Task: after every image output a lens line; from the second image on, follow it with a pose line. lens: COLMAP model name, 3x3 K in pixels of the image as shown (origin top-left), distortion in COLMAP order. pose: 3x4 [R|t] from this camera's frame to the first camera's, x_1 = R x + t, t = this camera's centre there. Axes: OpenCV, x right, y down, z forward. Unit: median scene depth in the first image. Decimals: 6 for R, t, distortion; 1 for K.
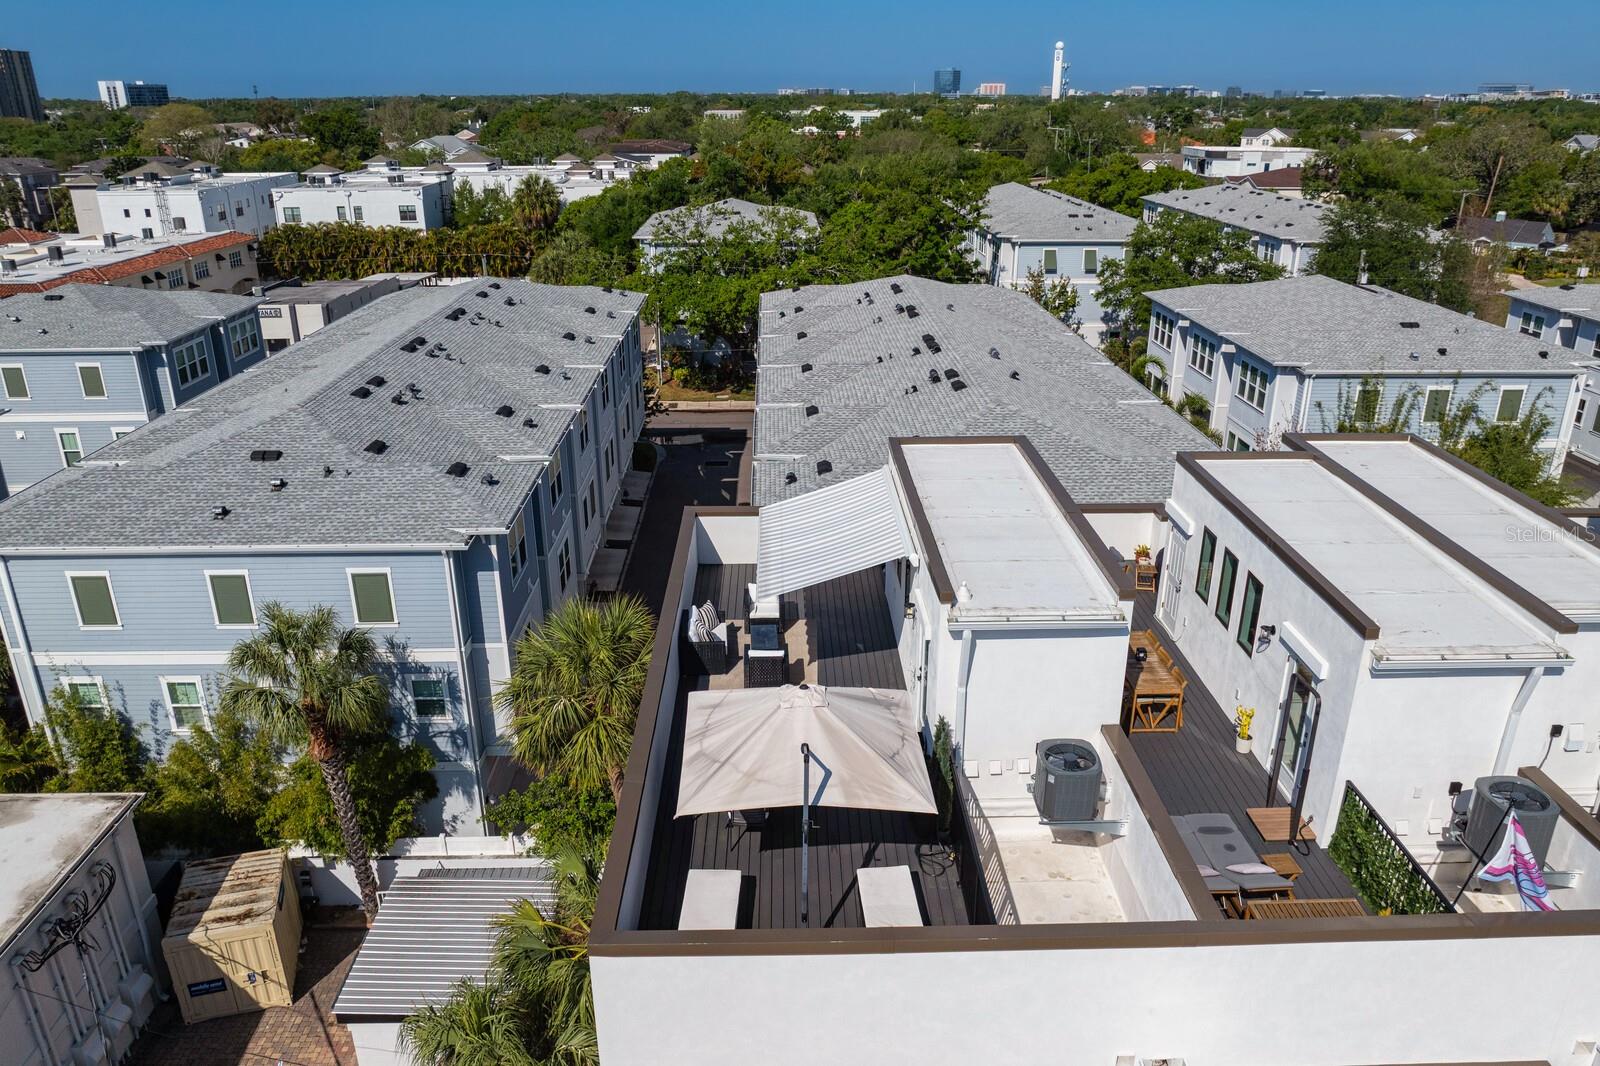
lens RADIAL K [[1128.3, 0, 800.9], [0, 1128.3, 545.4], [0, 0, 1]] dist [-0.044525, 0.012379]
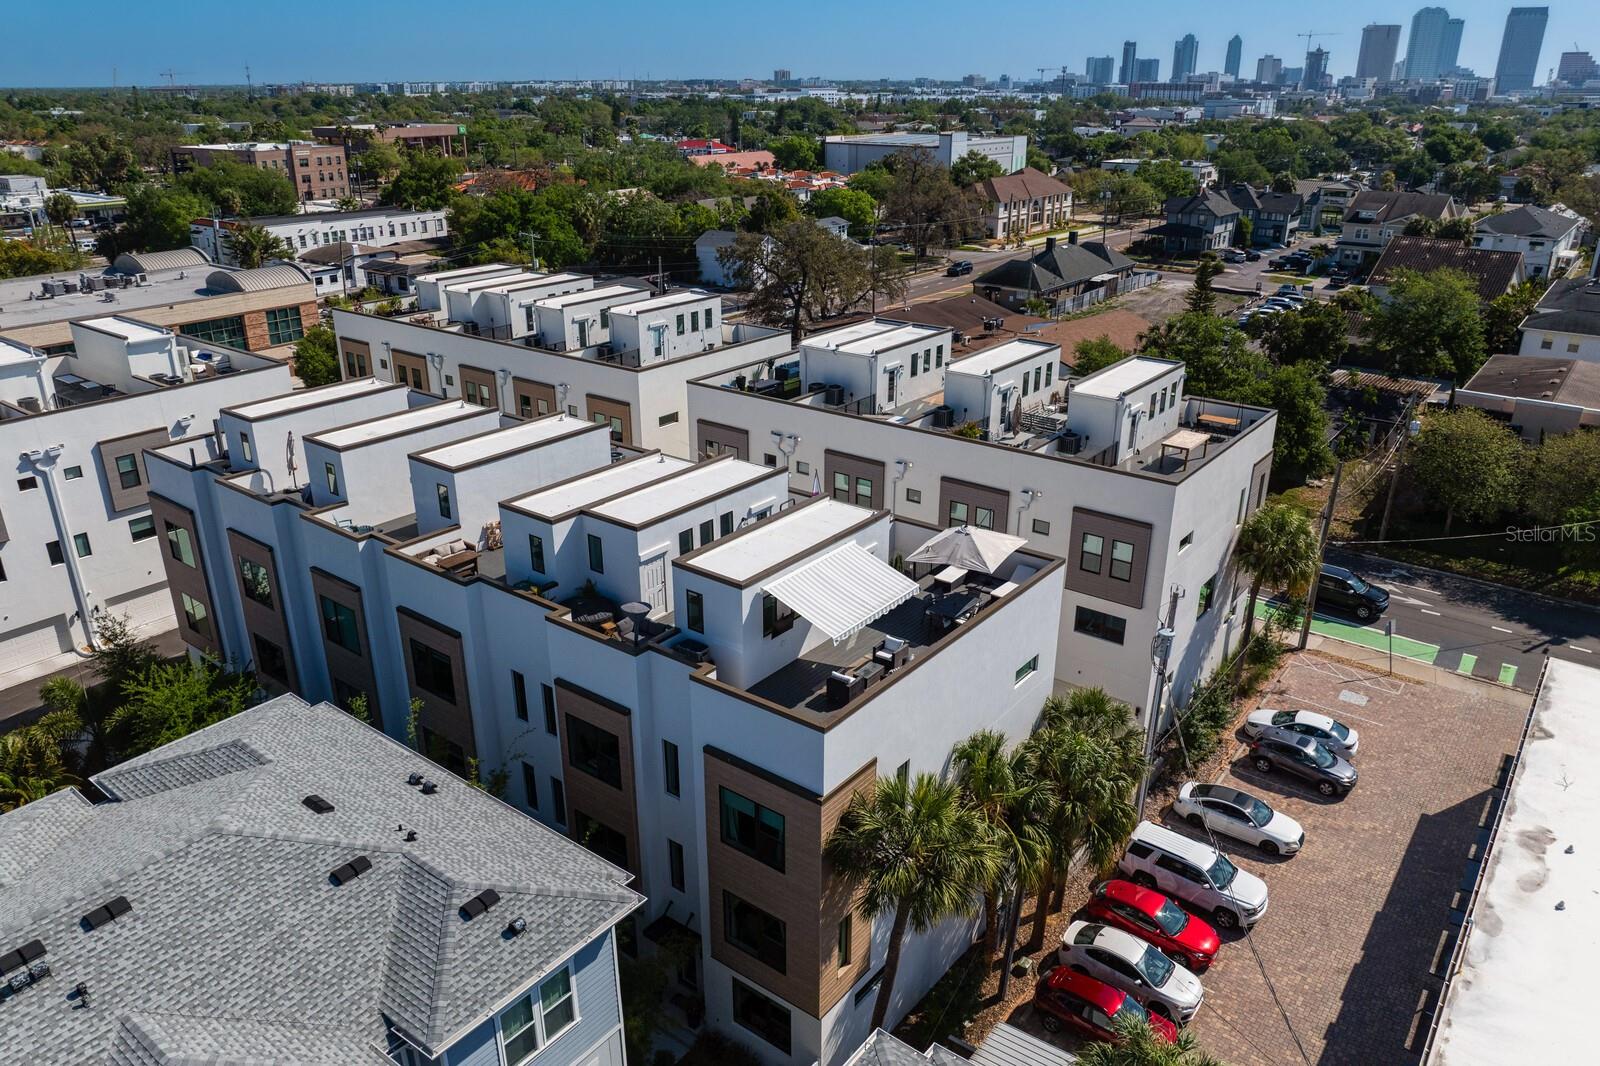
lens RADIAL K [[1128.3, 0, 803.2], [0, 1128.3, 545.3], [0, 0, 1]] dist [-0.044525, 0.012379]
pose [[-0.779550, -0.239784, 0.578624, -0.356781], [0.232614, 0.746909, 0.622911, -0.452074], [-0.581543, 0.620186, -0.526476, 0.759831]]
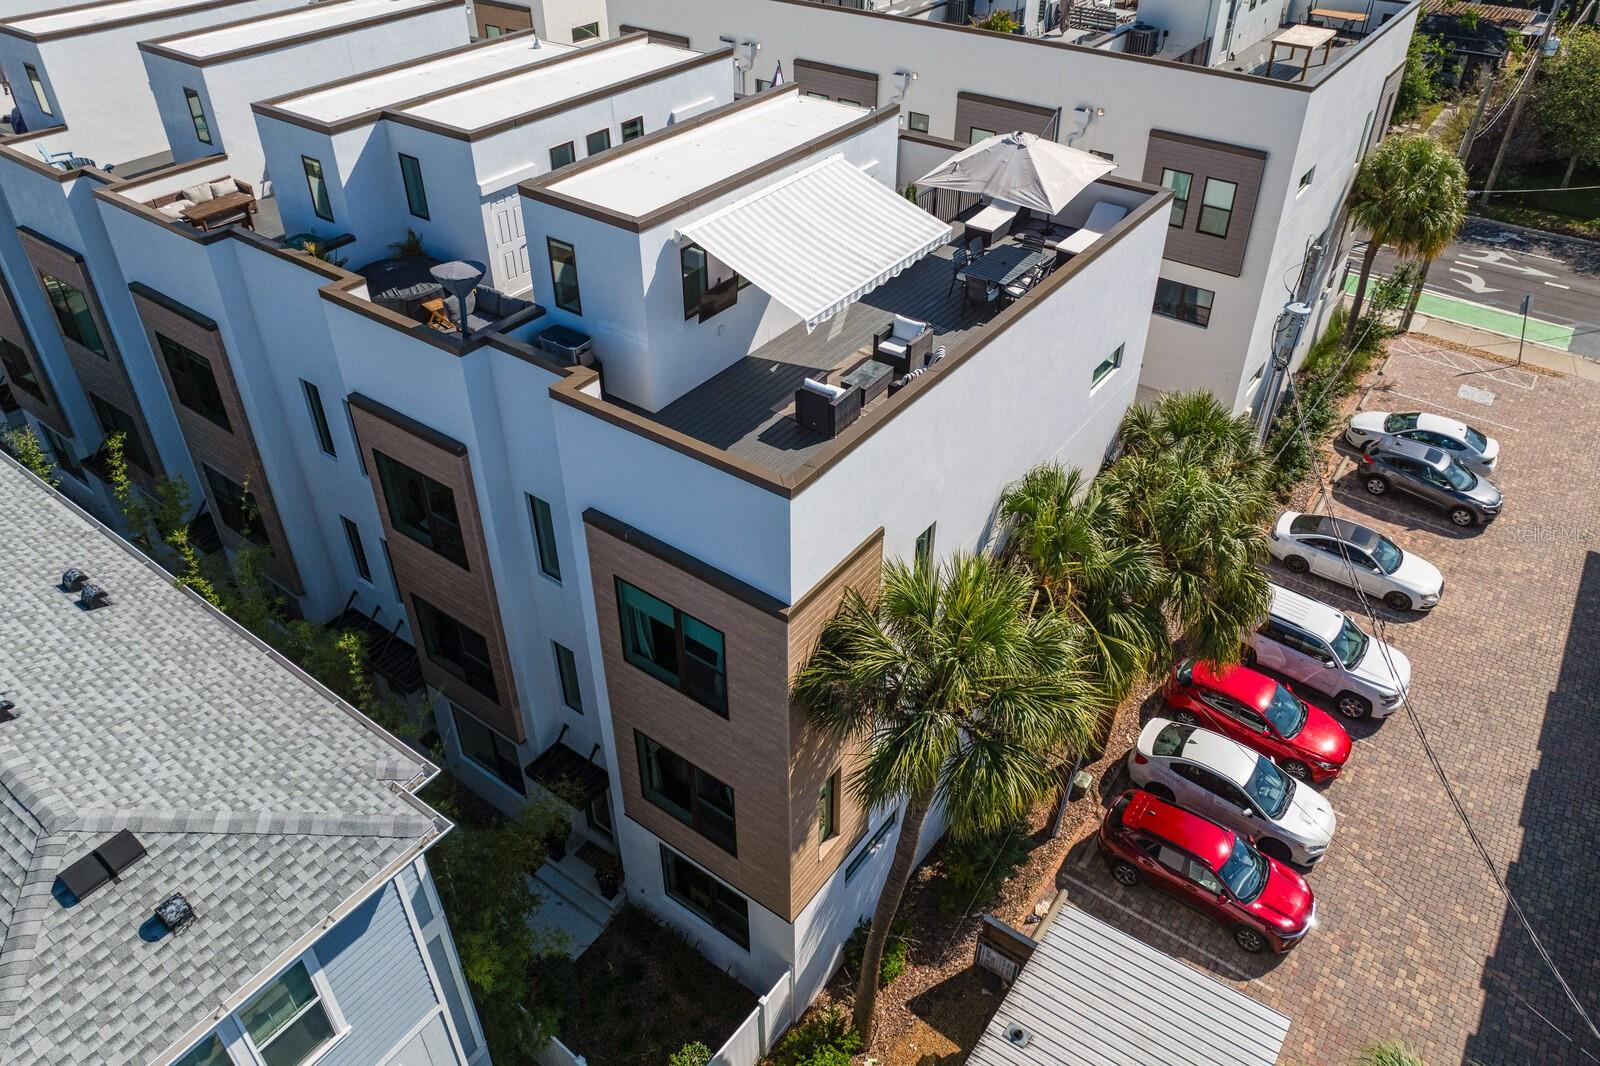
lens RADIAL K [[1128.3, 0, 803.2], [0, 1128.3, 481.1], [0, 0, 1]] dist [-0.044525, 0.012379]
pose [[-0.794312, -0.347845, 0.498068, -0.207403], [0.227419, 0.589986, 0.774724, -0.256492], [-0.563337, 0.728643, -0.389526, 0.622523]]
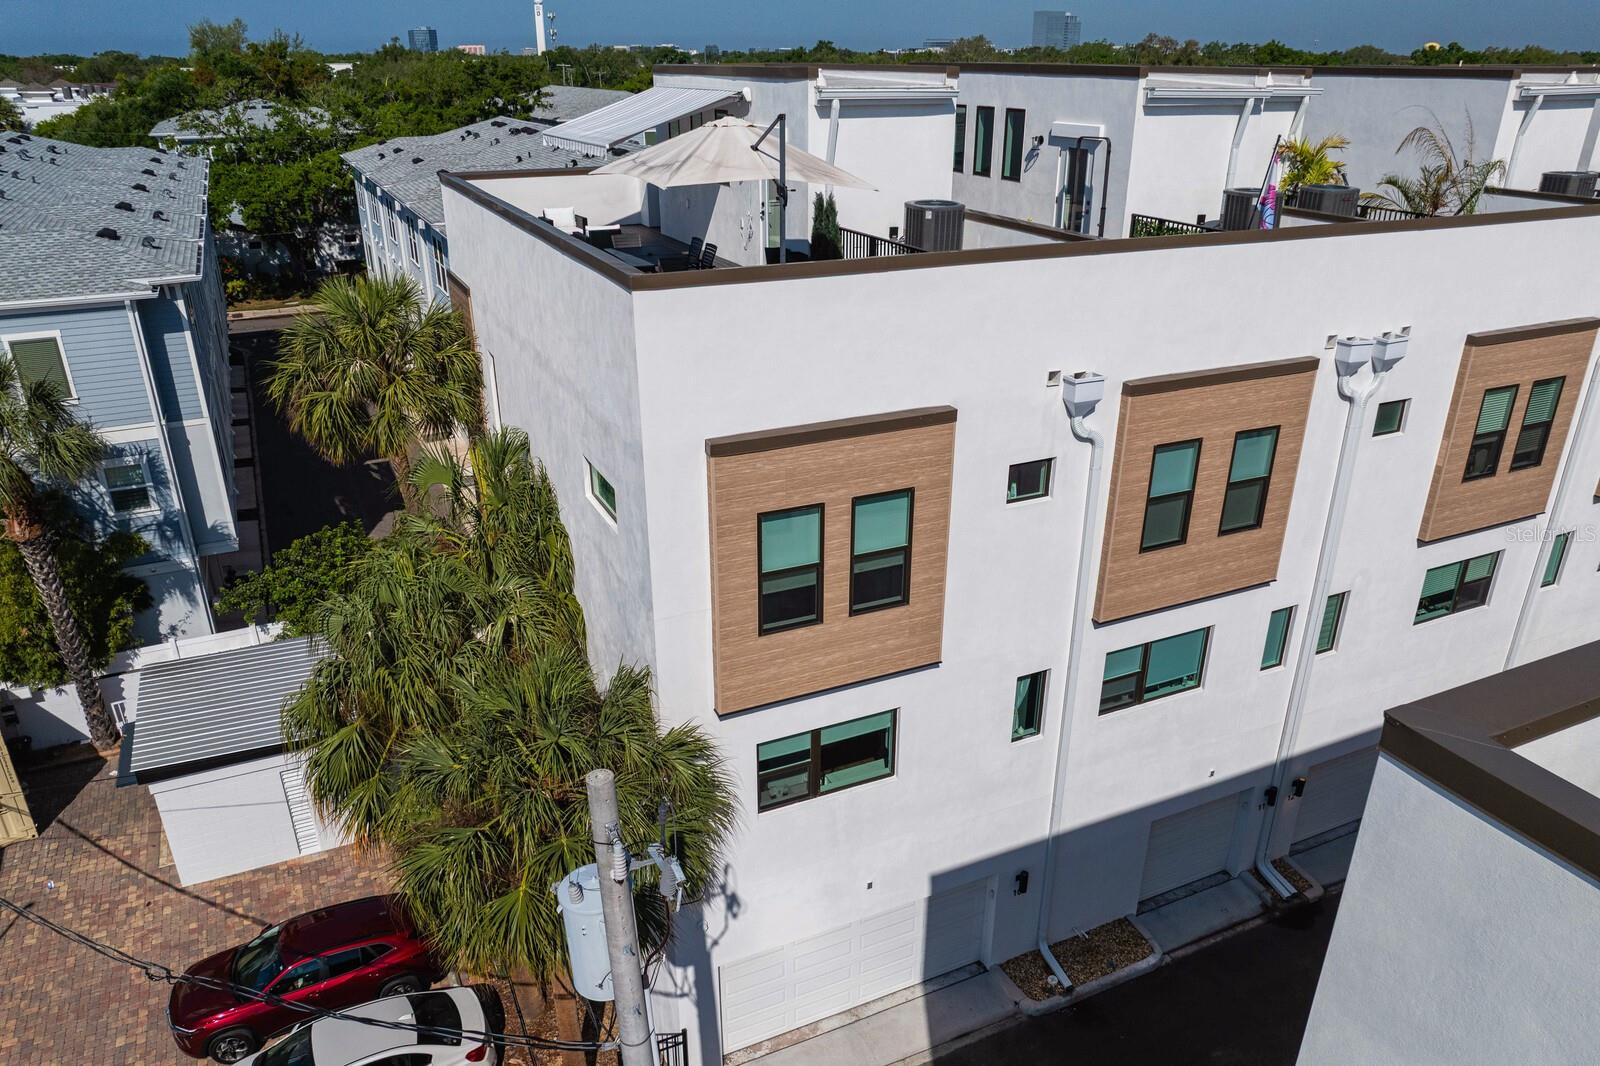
lens RADIAL K [[1128.3, 0, 802.1], [0, 1128.3, 587.2], [0, 0, 1]] dist [-0.044525, 0.012379]
pose [[0.913399, -0.172437, 0.368737, -0.118741], [0.149869, 0.984671, 0.089233, 0.140751], [-0.378472, -0.026243, 0.925241, -0.009950]]
